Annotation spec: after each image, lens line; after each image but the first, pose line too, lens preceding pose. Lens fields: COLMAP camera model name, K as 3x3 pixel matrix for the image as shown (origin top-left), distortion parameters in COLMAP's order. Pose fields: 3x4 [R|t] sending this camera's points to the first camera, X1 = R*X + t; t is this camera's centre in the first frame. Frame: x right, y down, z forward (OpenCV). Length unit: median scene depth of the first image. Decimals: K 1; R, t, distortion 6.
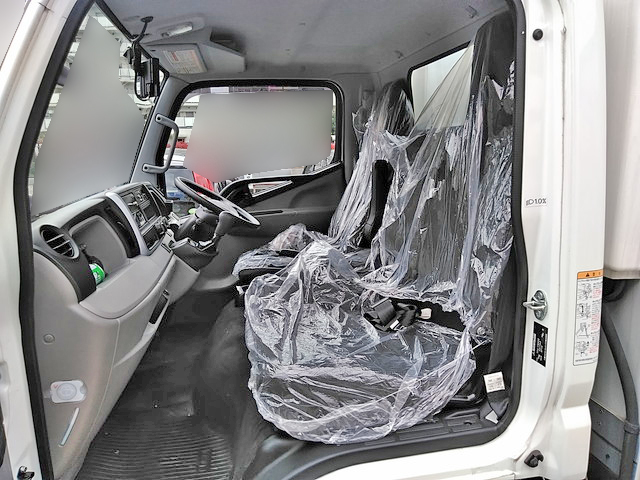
lens RADIAL K [[506.7, 0, 320.9], [0, 506.7, 240.3], [0, 0, 1]] dist [0.023102, -0.014294]
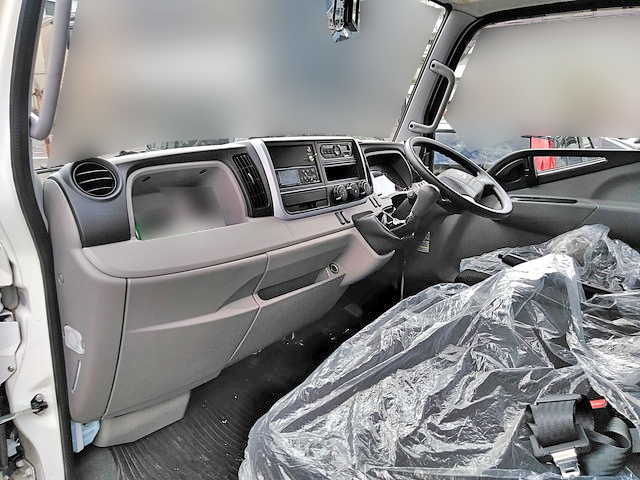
lens RADIAL K [[506.7, 0, 319.7], [0, 506.7, 239.2], [0, 0, 1]] dist [0.023102, -0.014294]
pose [[0.674888, 0.207656, -0.708099, 0.192455], [-0.175307, 0.977235, 0.119498, -0.031480], [0.716794, 0.043487, 0.695928, 0.306216]]
